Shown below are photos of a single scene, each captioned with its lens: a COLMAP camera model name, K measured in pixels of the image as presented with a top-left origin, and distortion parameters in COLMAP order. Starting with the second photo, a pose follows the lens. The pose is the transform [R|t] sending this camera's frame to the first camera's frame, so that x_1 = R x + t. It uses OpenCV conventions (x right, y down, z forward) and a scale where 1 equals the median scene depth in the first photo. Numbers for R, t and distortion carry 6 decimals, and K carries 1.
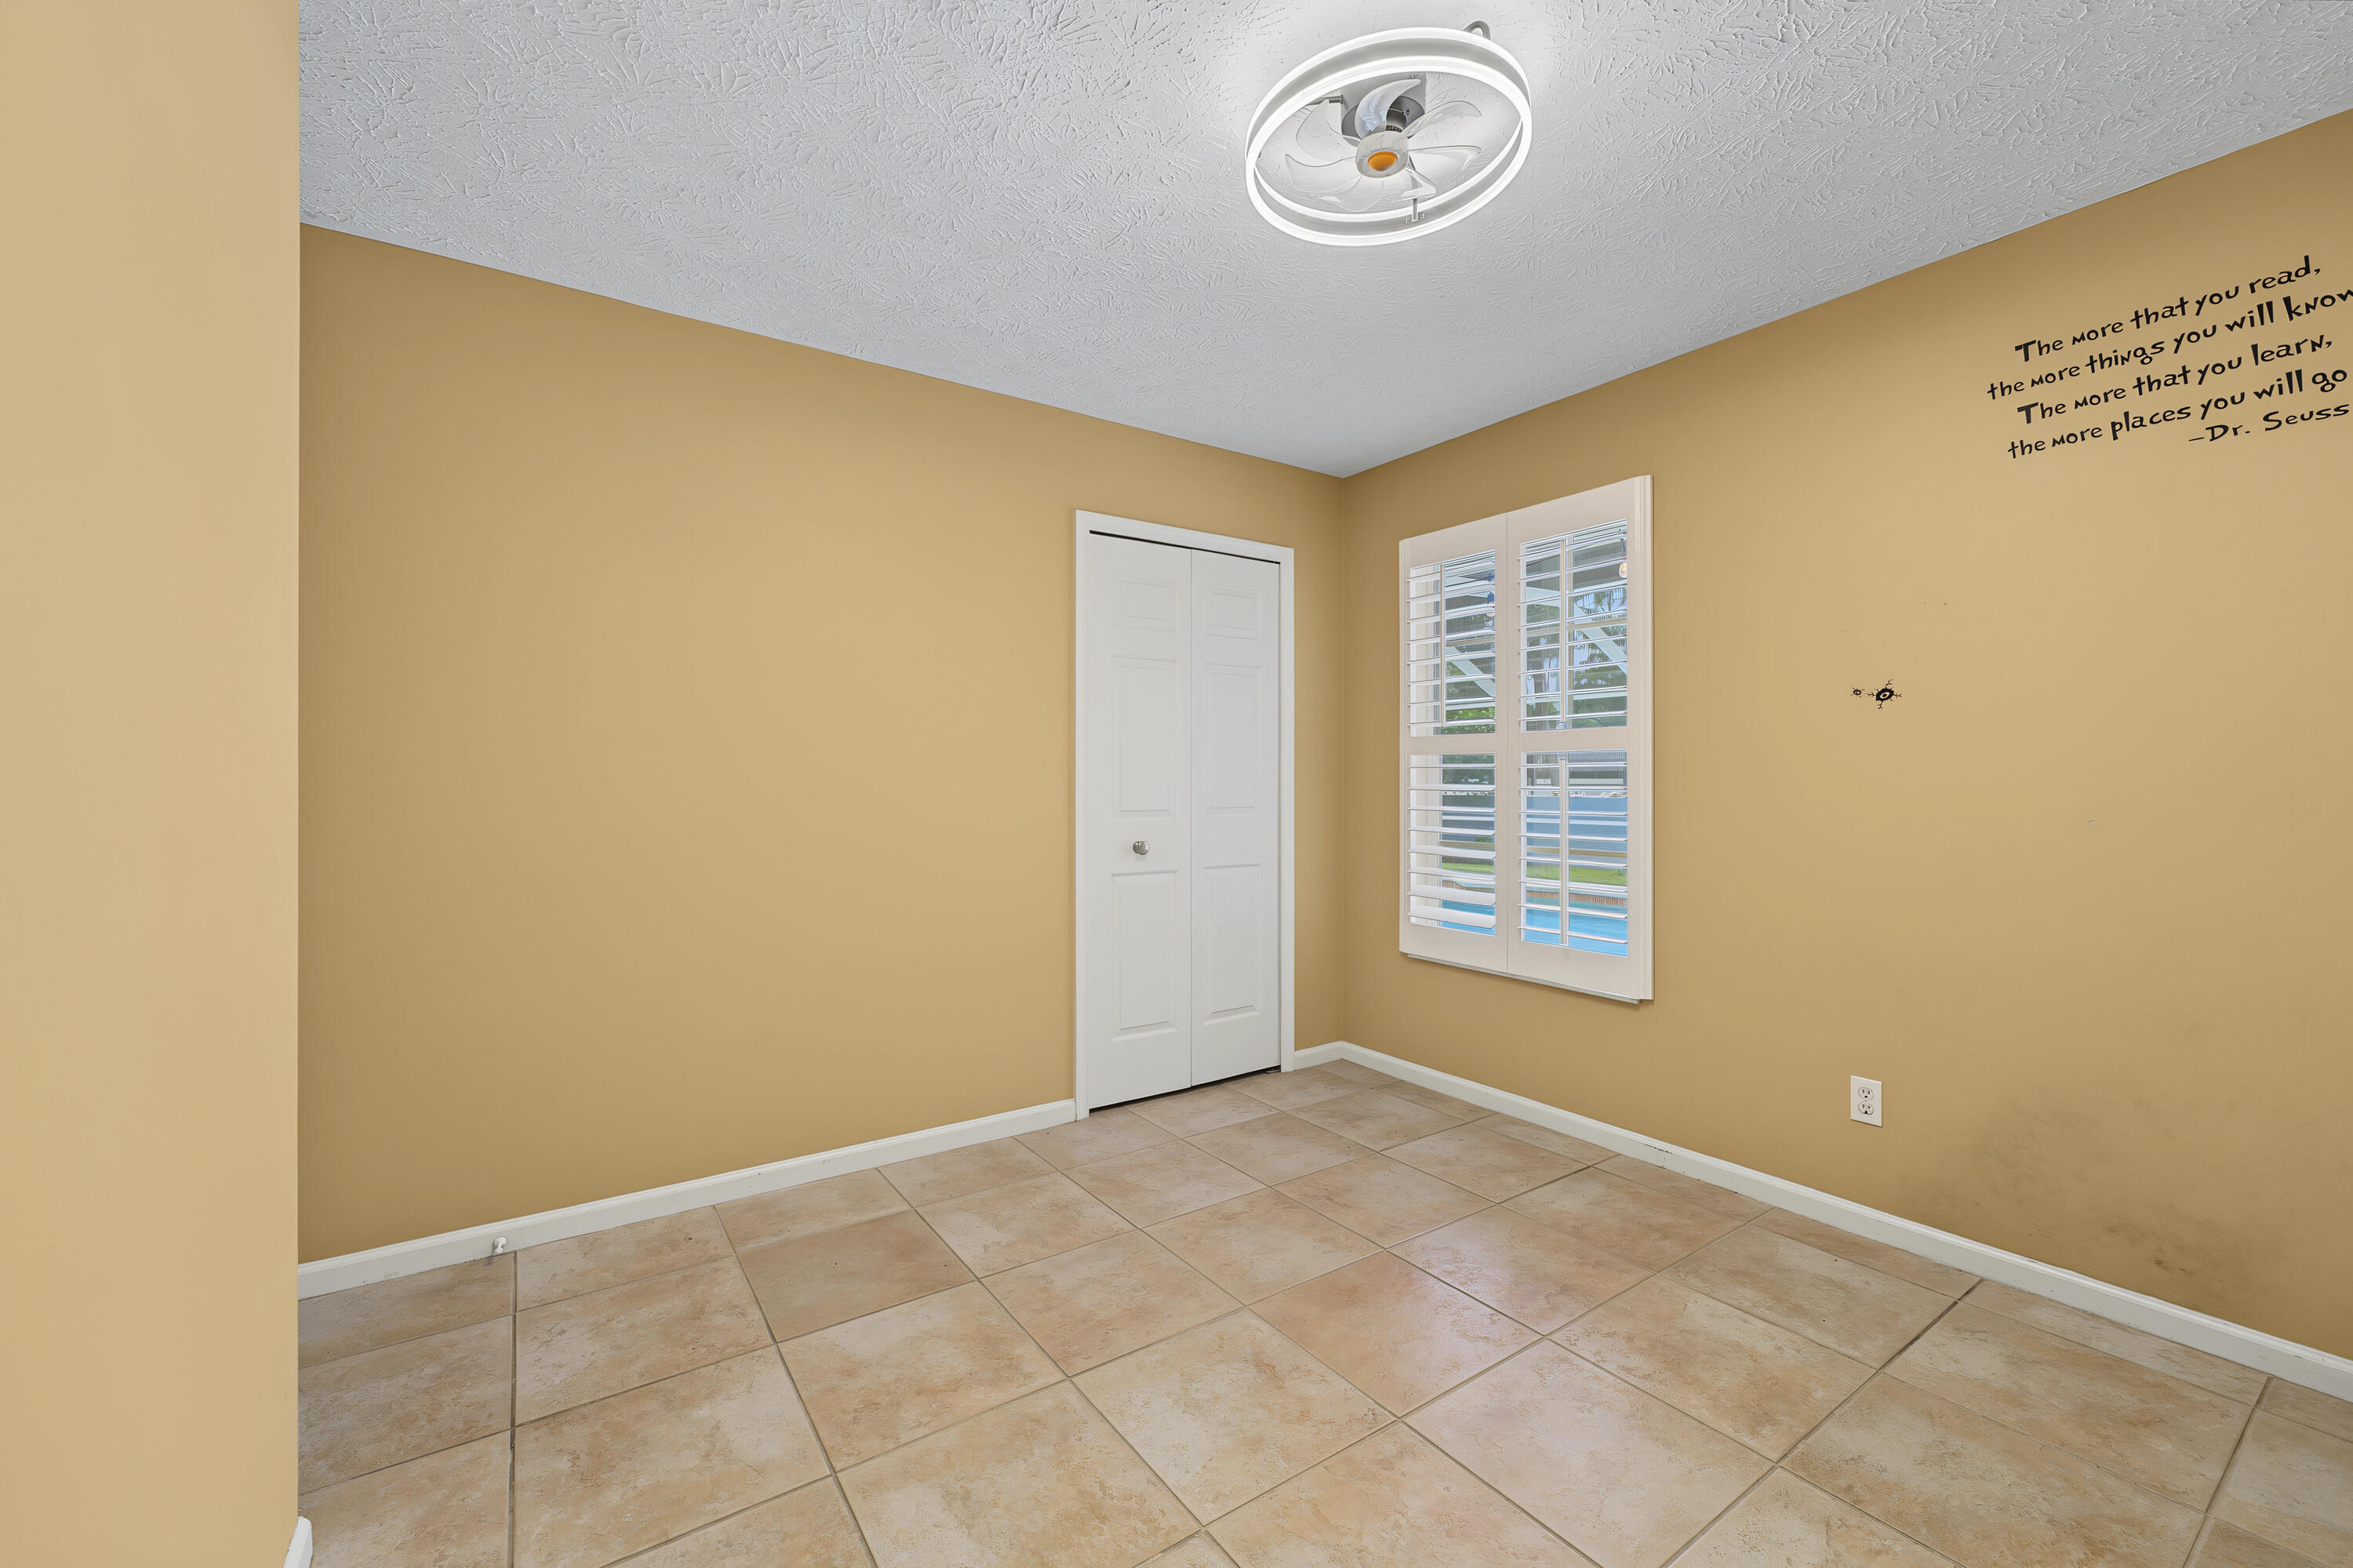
lens RADIAL K [[953.9, 0, 1173.9], [0, 953.9, 781.6], [0, 0, 1]] dist [0.002525, -0.000297]
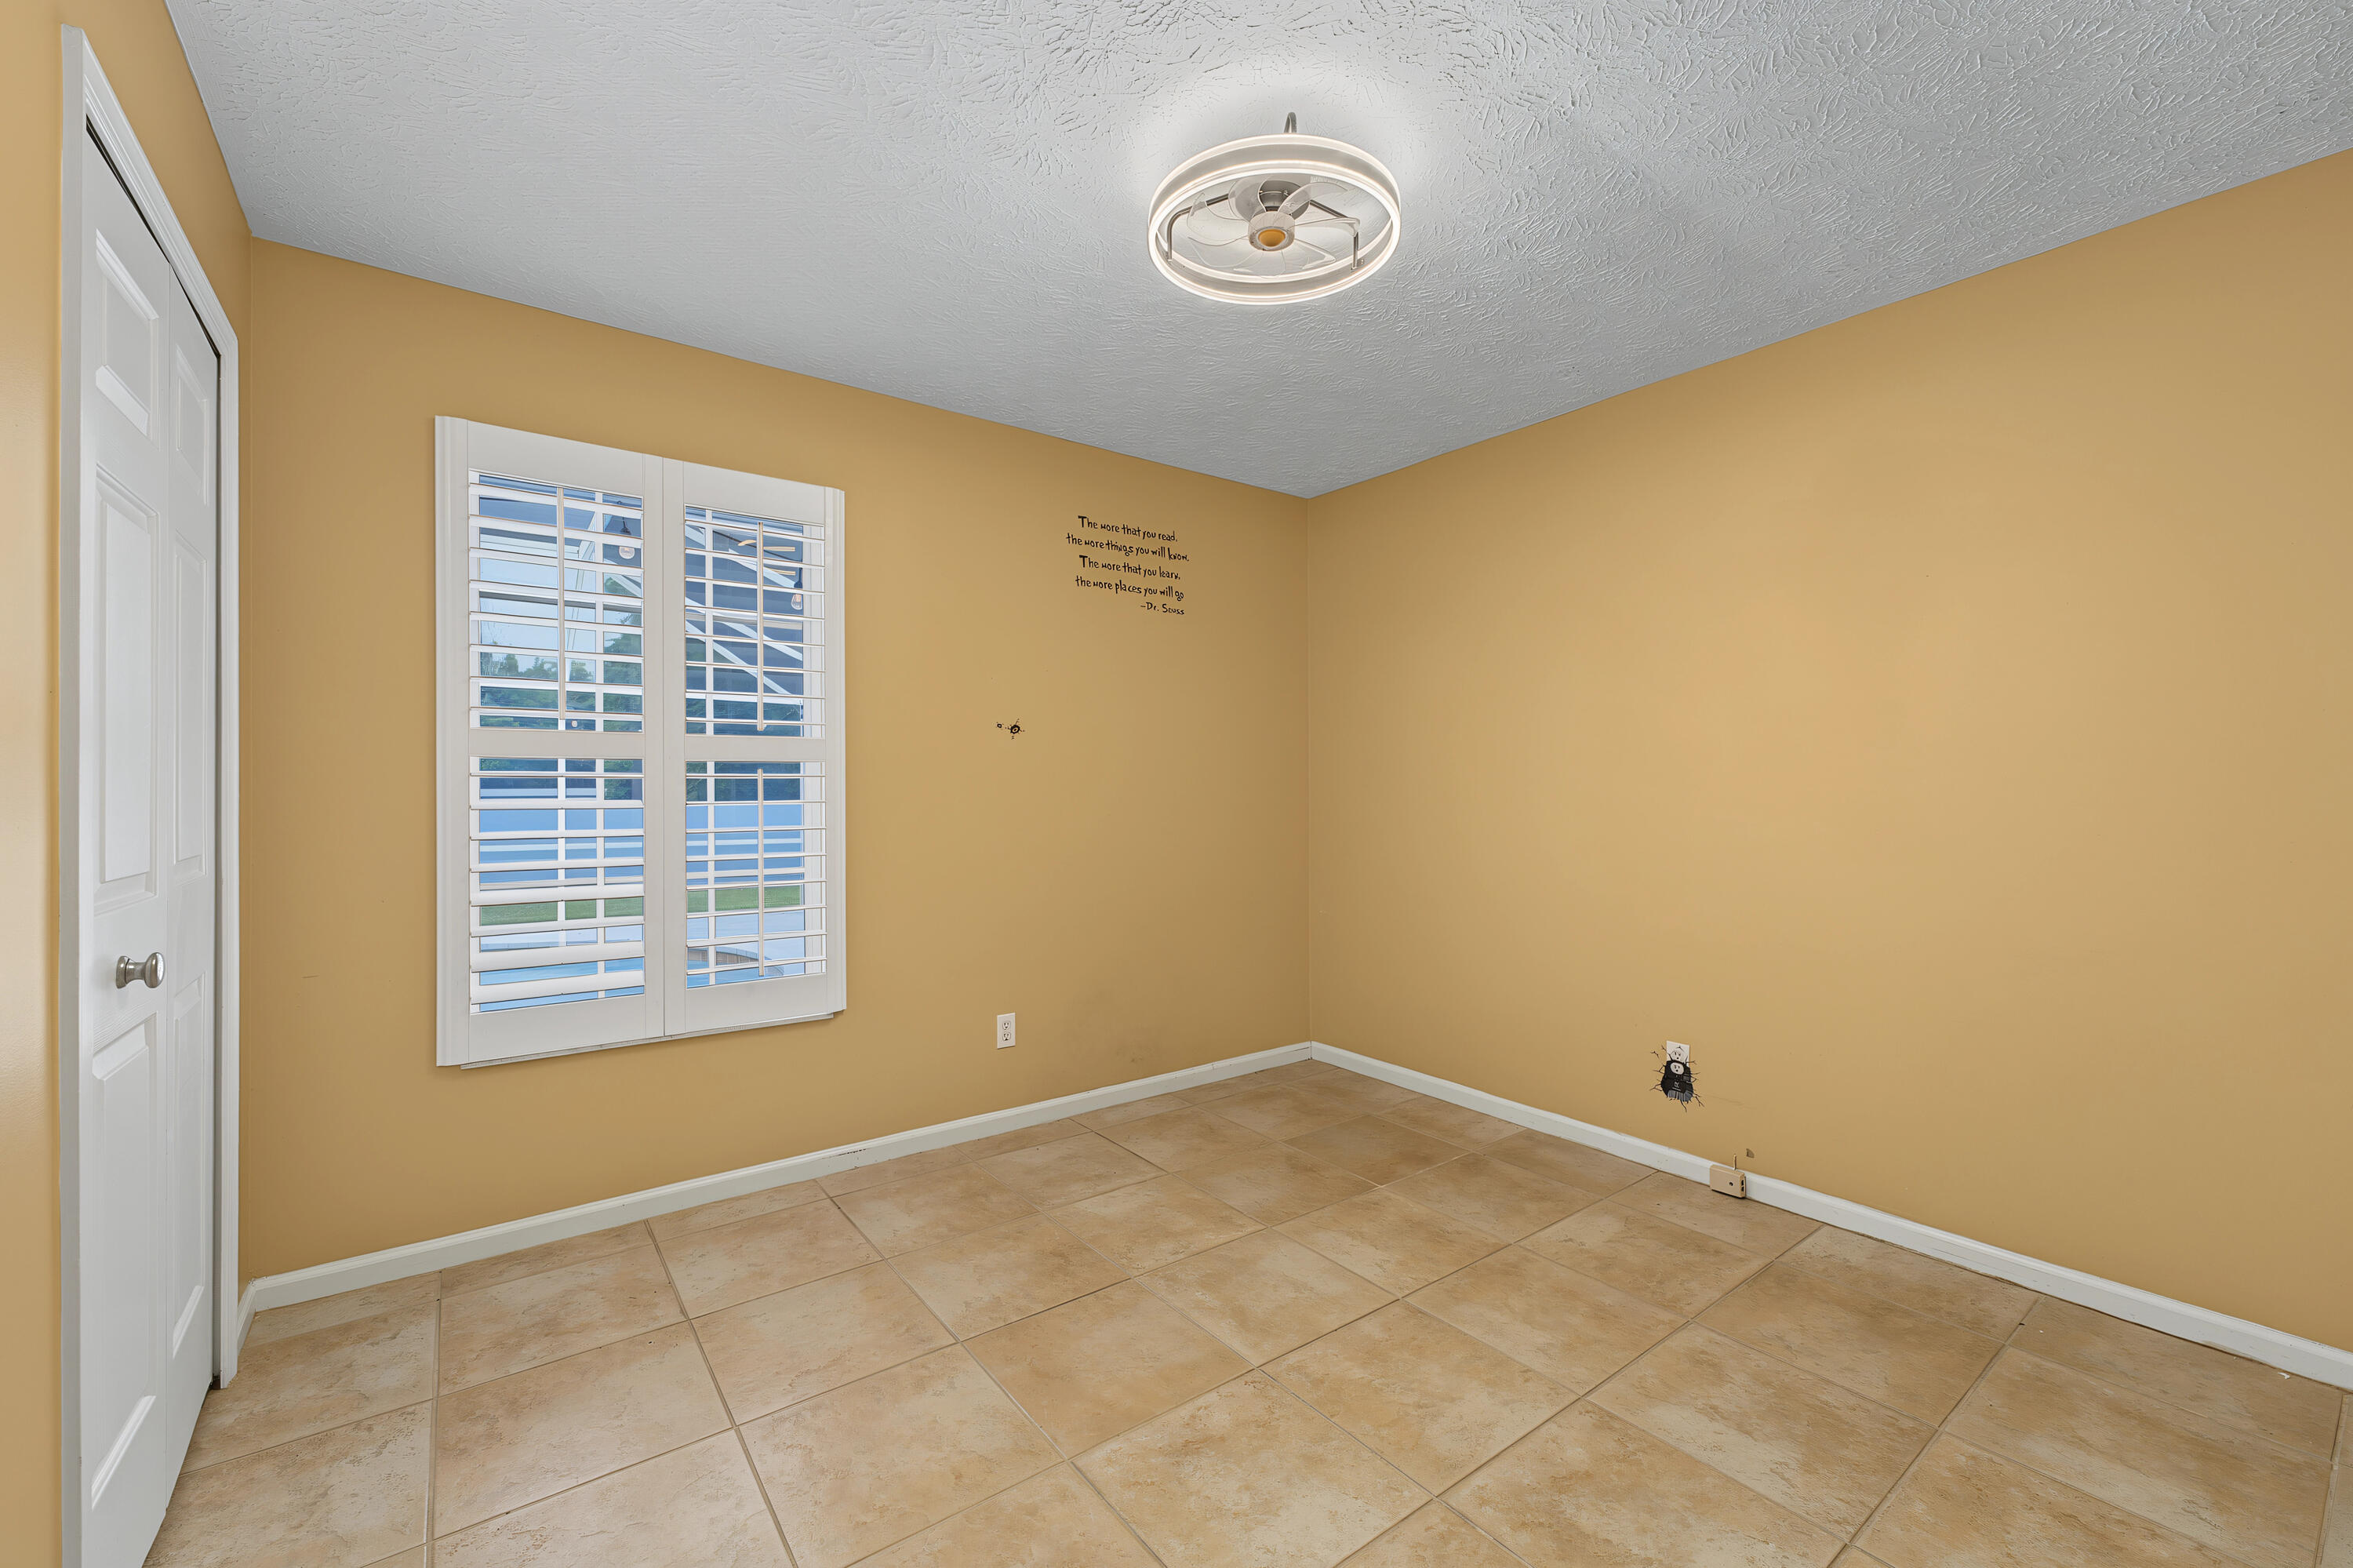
lens RADIAL K [[957.1, 0, 1173.9], [0, 957.1, 787.4], [0, 0, 1]] dist [0.001038, 0.000055]
pose [[-0.043936, 0.000809, 0.999034, -0.632943], [0.003972, 0.999992, -0.000635, -0.005624], [-0.999026, 0.003940, -0.043939, 0.827803]]
